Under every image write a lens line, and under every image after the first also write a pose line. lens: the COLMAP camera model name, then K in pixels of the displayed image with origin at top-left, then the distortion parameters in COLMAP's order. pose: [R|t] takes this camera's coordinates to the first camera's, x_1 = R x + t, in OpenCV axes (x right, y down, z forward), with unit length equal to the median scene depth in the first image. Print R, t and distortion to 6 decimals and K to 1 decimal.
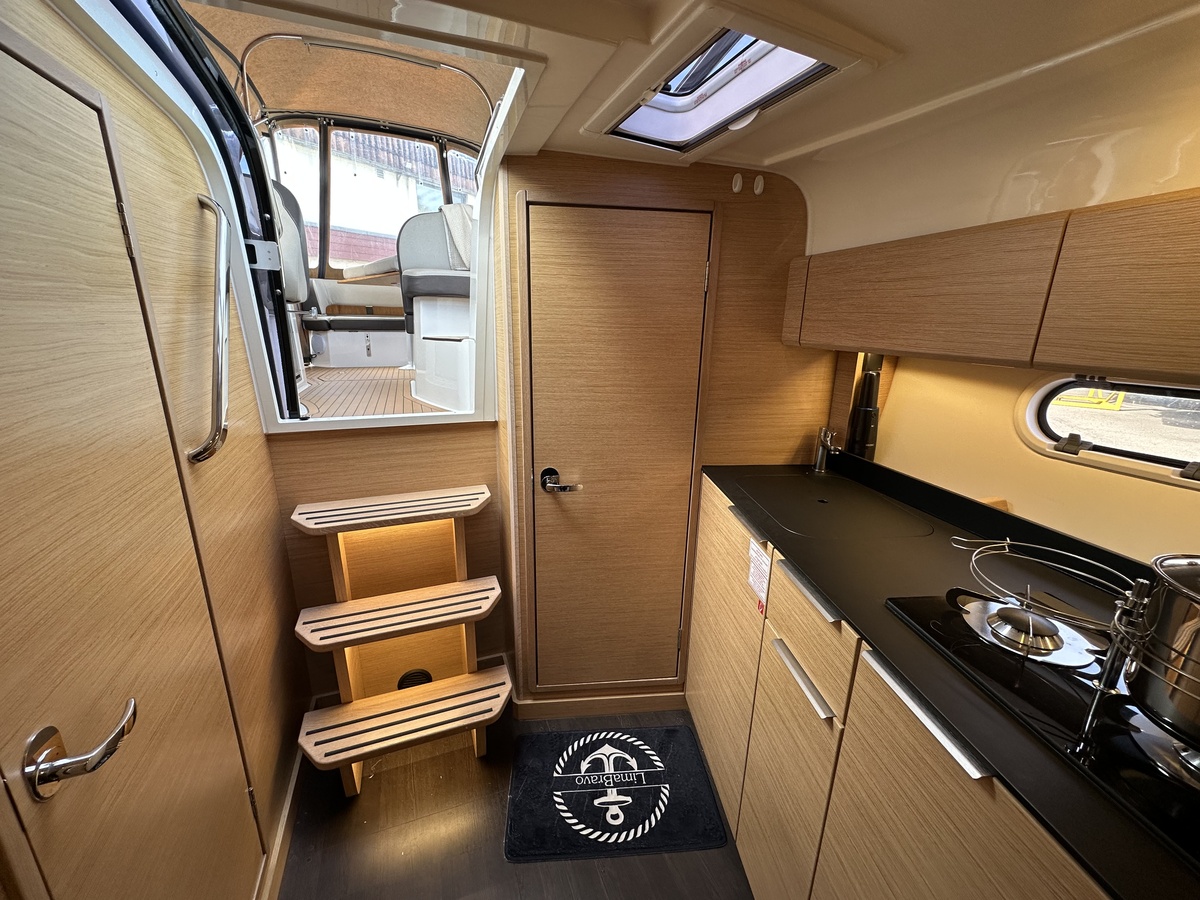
lens RADIAL K [[478.0, 0, 600.0], [0, 478.0, 450.0], [0, 0, 1]] dist [-0.002460, 0.000380]
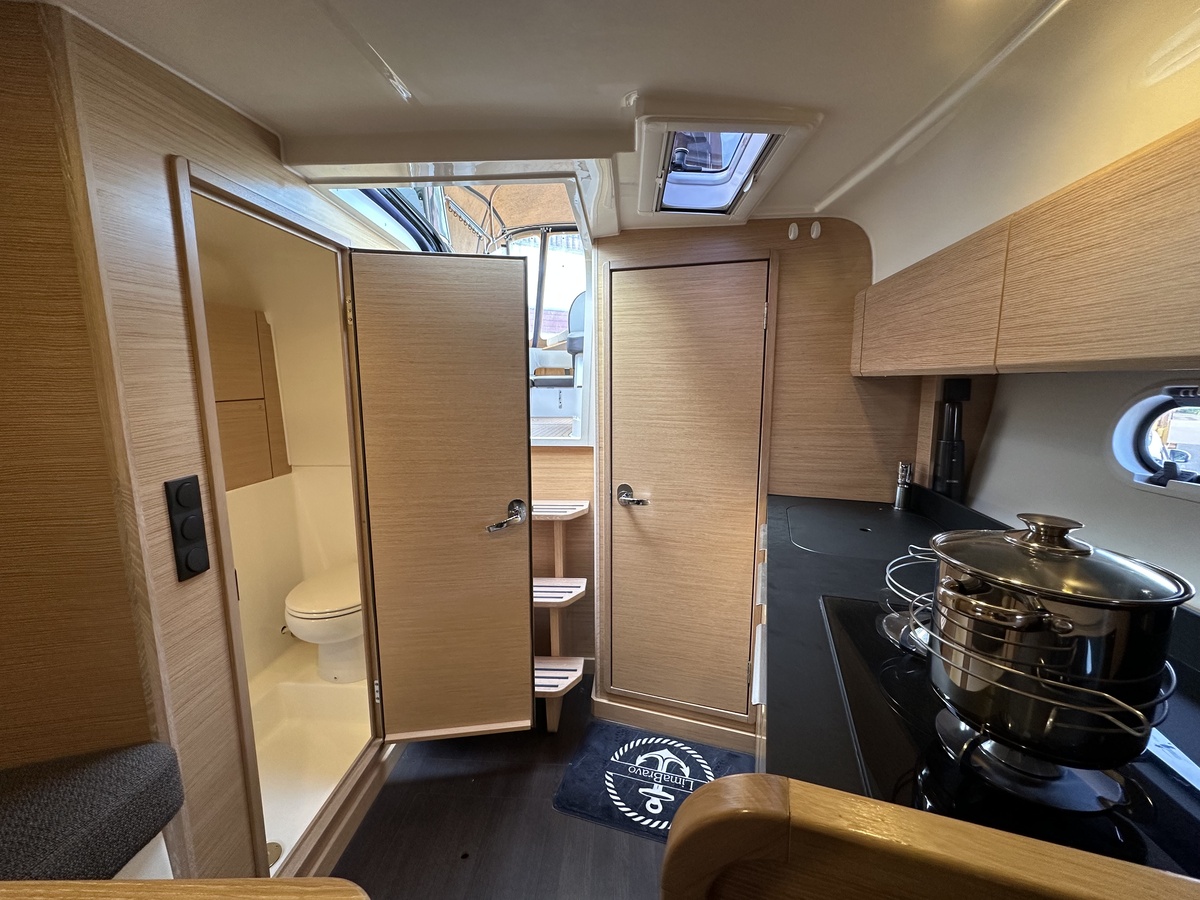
lens RADIAL K [[478.0, 0, 600.0], [0, 478.0, 450.0], [0, 0, 1]] dist [-0.002460, 0.000380]
pose [[0.909249, 0.039524, -0.414372, 0.335040], [-0.092624, 0.989735, -0.108839, 0.092240], [0.405816, 0.137342, 0.903576, -0.095632]]
